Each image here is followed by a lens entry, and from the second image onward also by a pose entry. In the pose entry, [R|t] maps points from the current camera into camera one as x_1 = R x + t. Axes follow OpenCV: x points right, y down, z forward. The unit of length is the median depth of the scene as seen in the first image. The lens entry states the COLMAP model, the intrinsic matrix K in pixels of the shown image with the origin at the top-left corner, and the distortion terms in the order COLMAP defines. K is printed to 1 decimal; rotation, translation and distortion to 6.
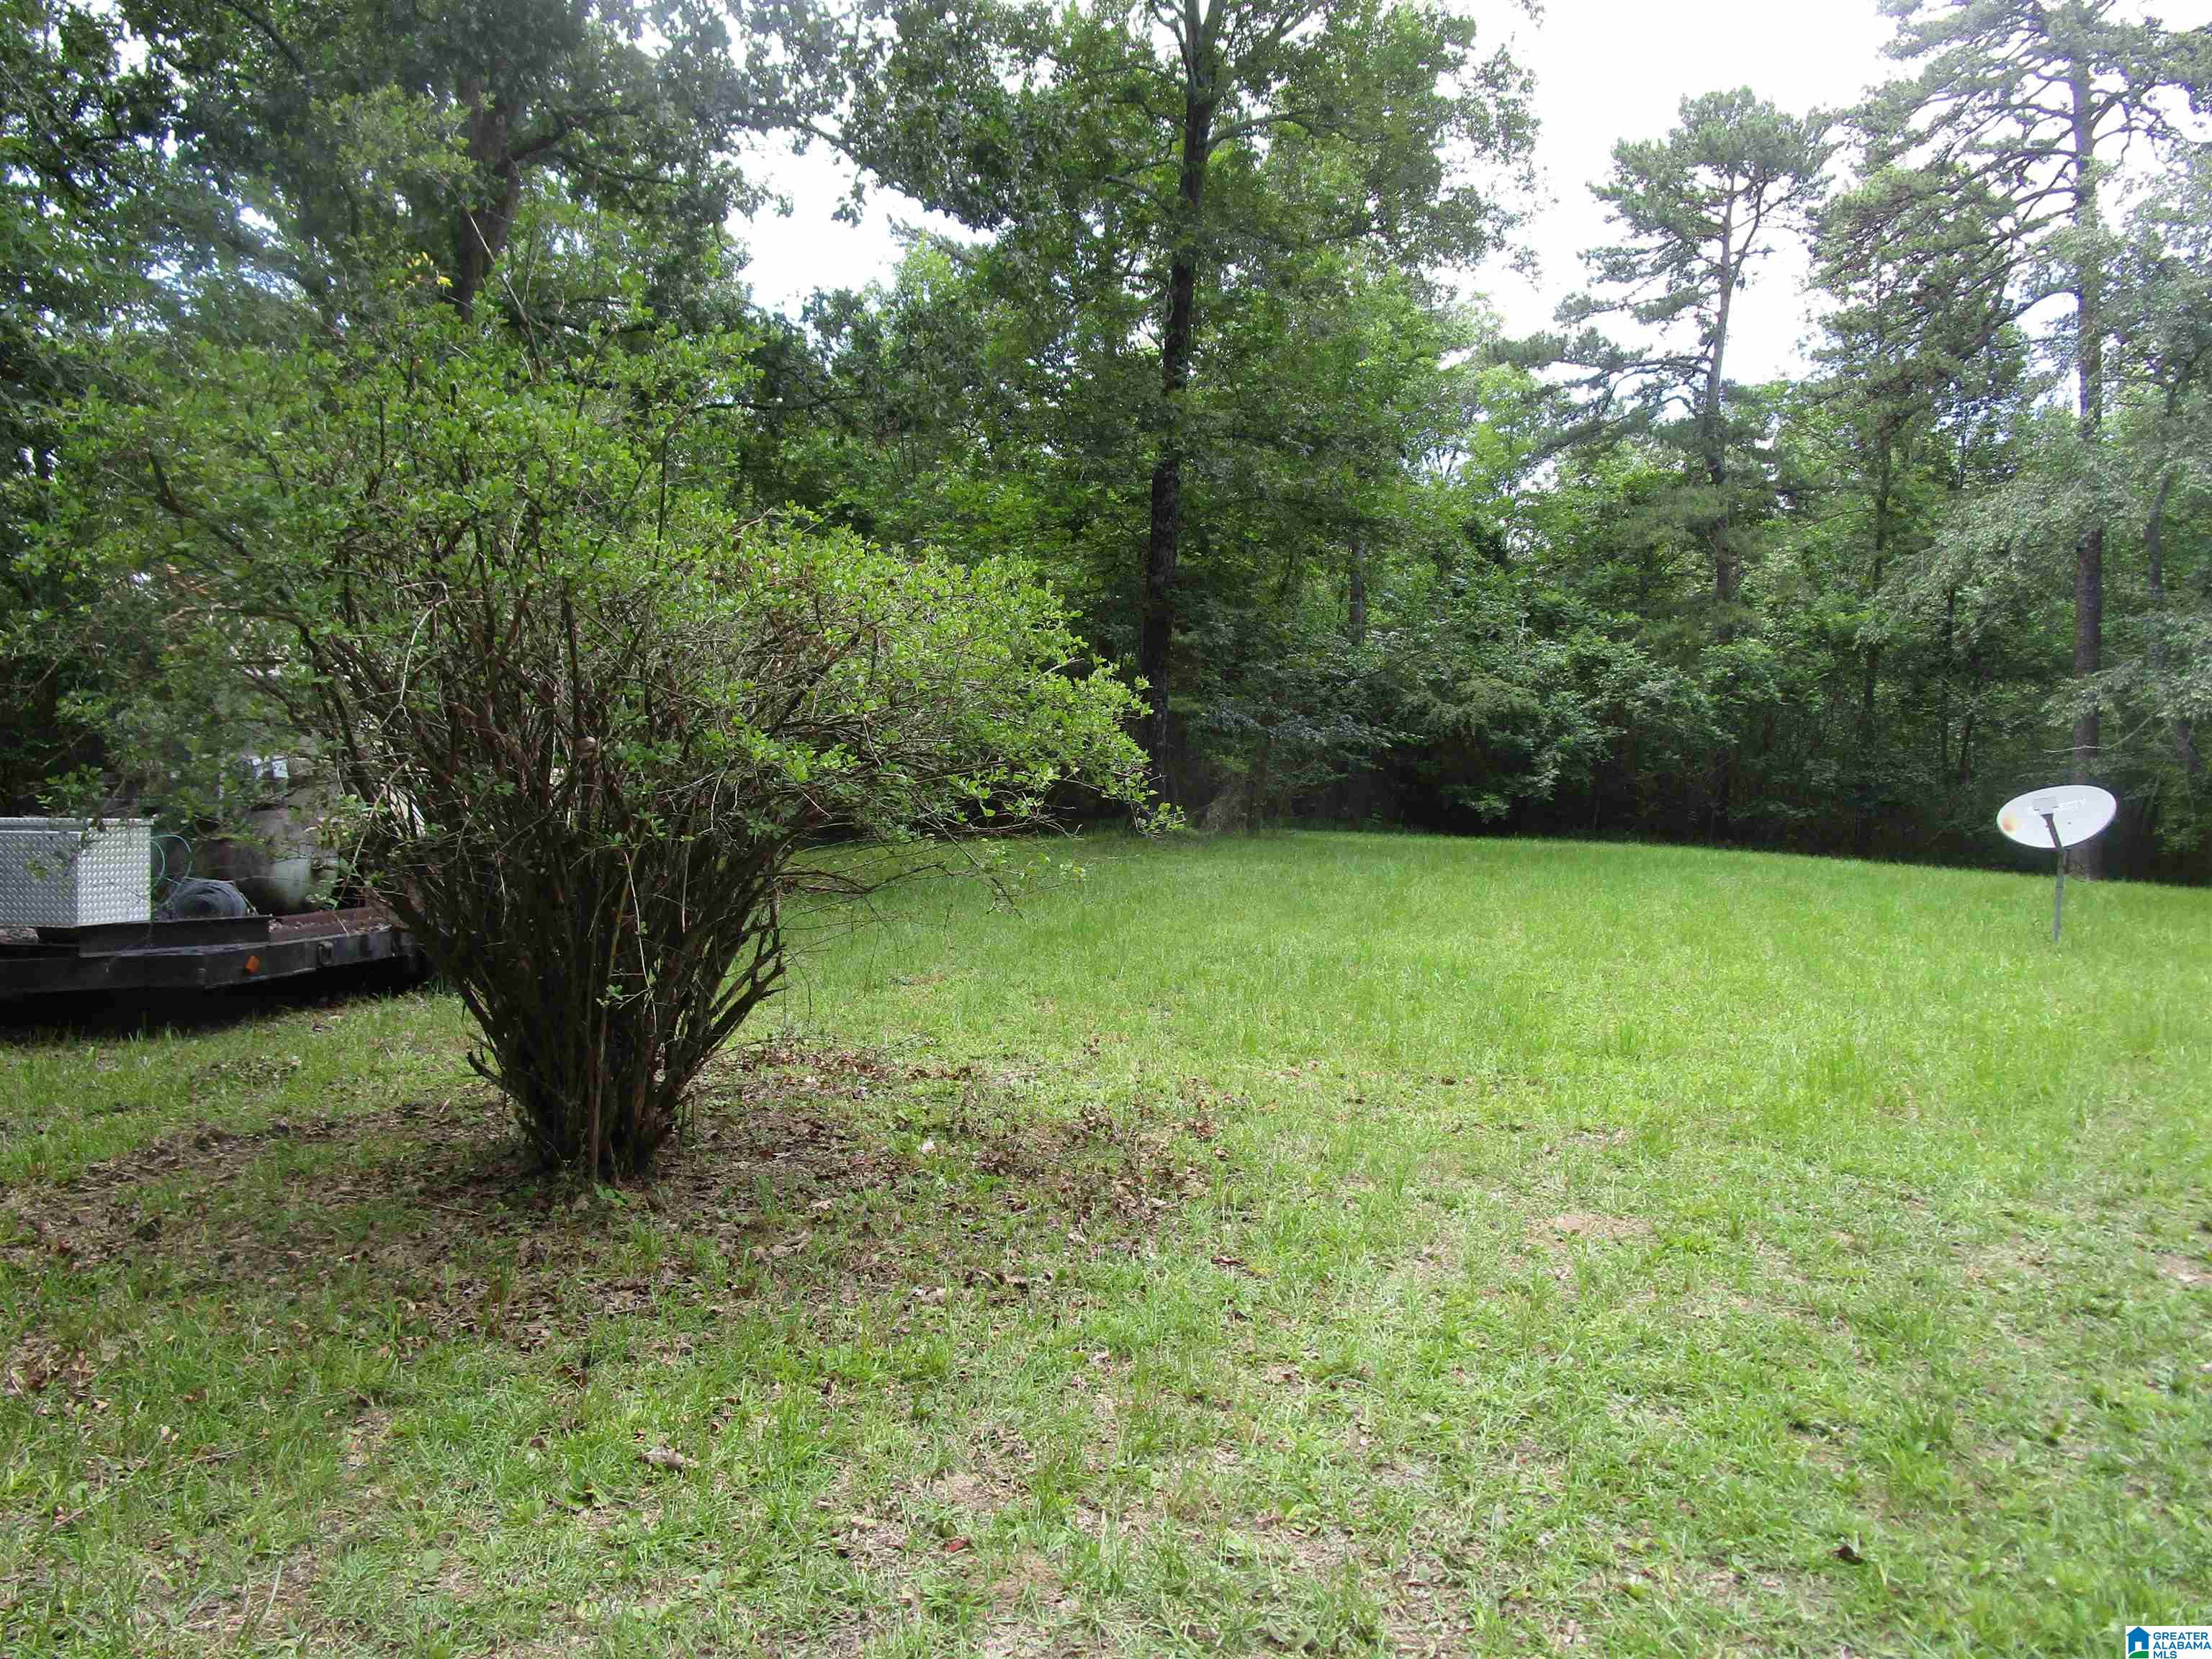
lens RADIAL K [[1588.7, 0, 1096.6], [0, 1588.7, 822.9], [0, 0, 1]] dist [-0.028047, 0.015903]
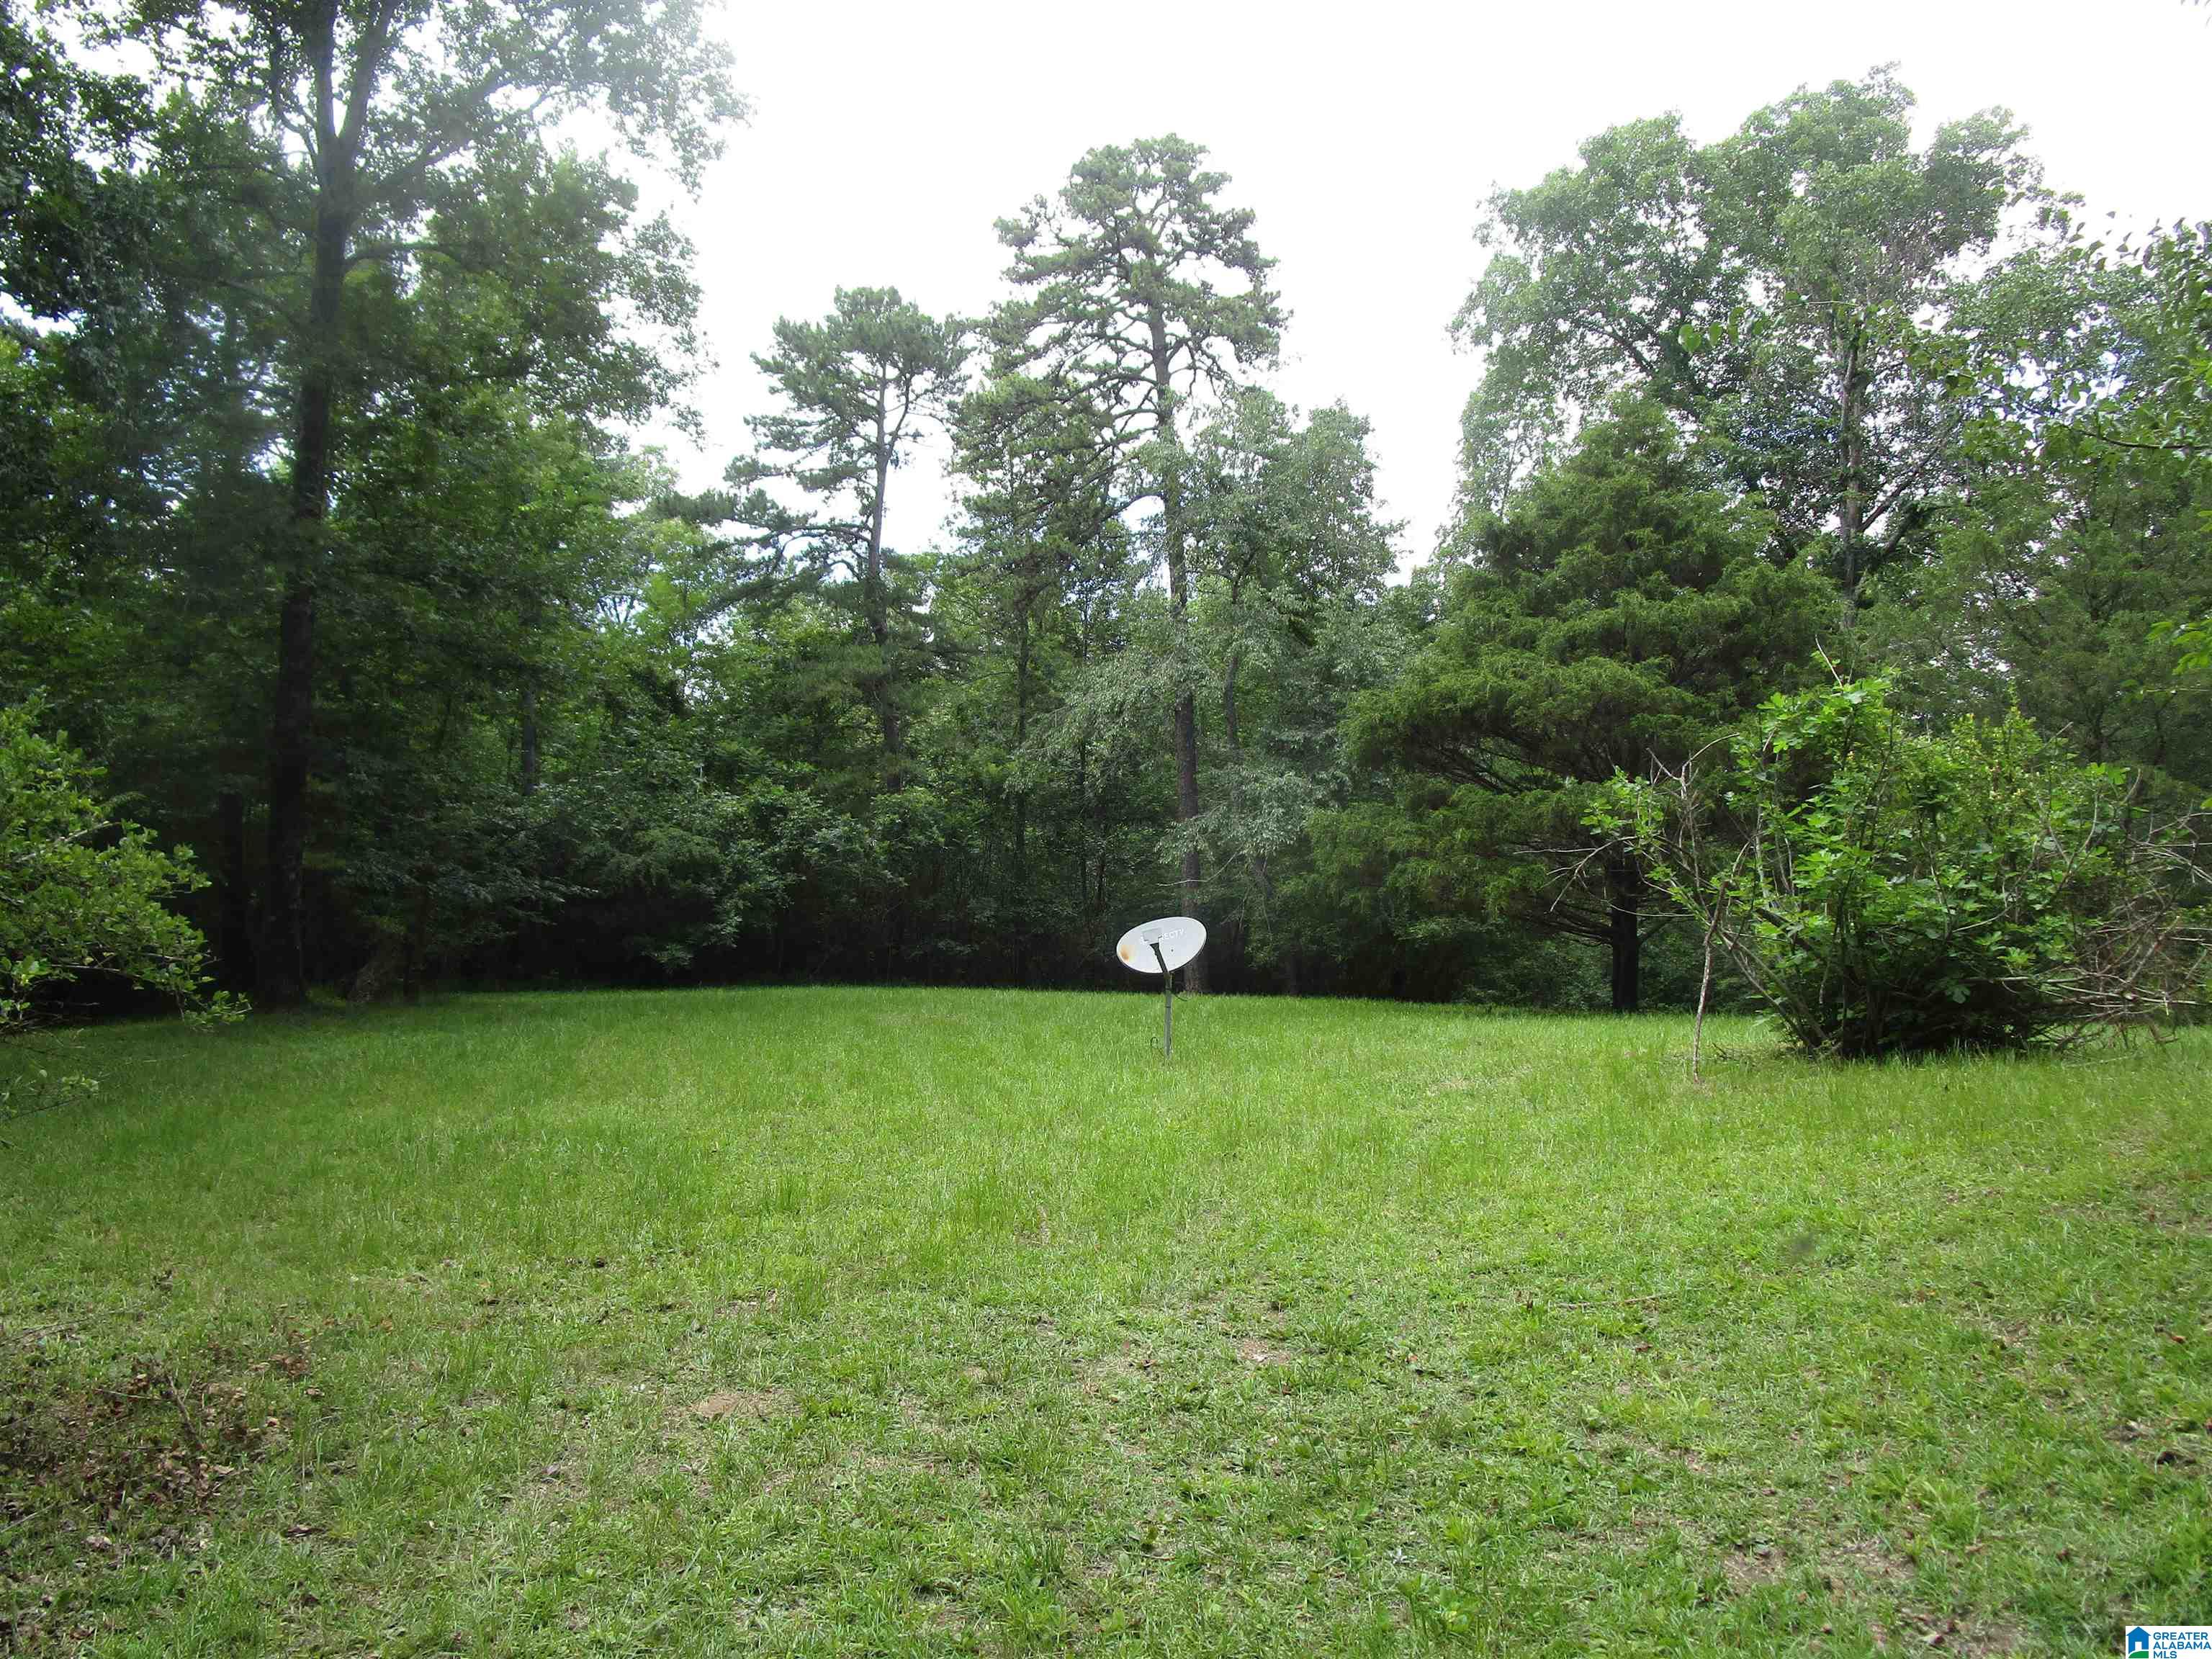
lens RADIAL K [[1588.7, 0, 1106.6], [0, 1588.7, 816.9], [0, 0, 1]] dist [-0.028047, 0.015903]
pose [[0.875623, -0.007654, 0.482935, 0.009007], [0.053975, 0.995162, -0.082092, -0.001844], [-0.479970, 0.097948, 0.871800, 0.003780]]
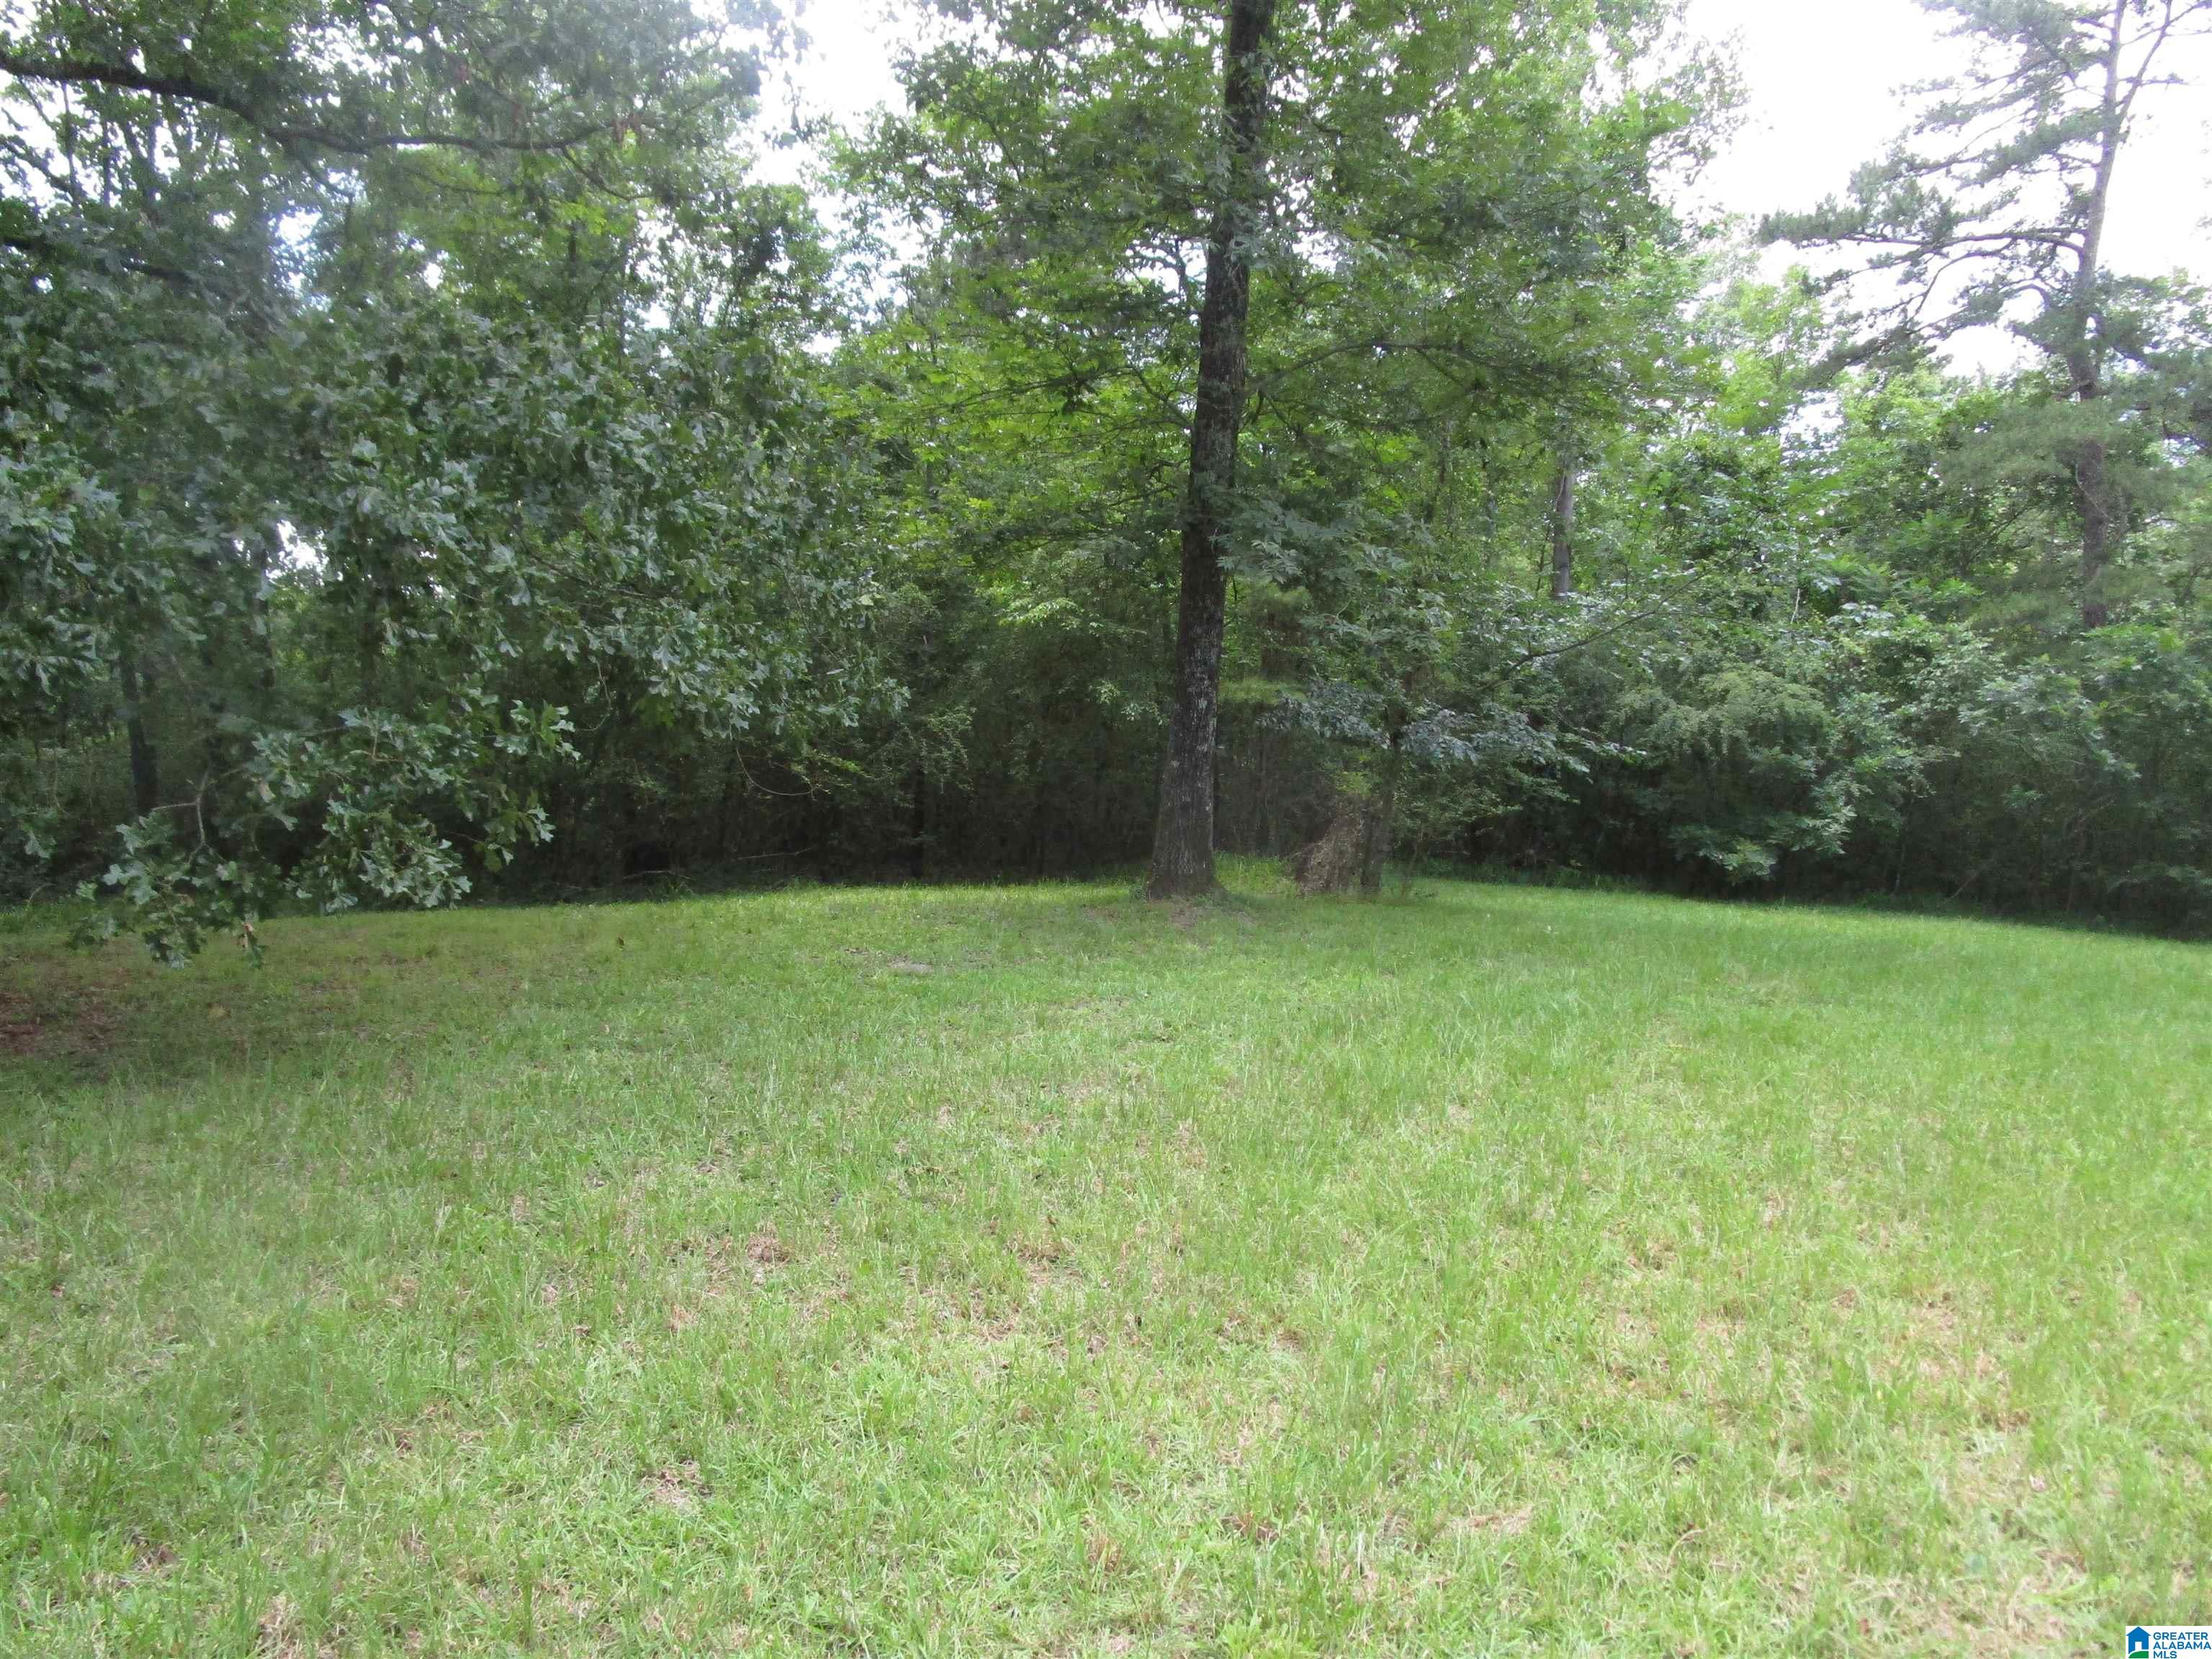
lens RADIAL K [[1588.7, 0, 1120.7], [0, 1588.7, 822.9], [0, 0, 1]] dist [-0.028047, 0.015903]
pose [[0.992568, 0.034360, -0.116740, 0.063383], [-0.034958, 0.999384, -0.003077, -0.014637], [0.116562, 0.007135, 0.993158, 0.304974]]
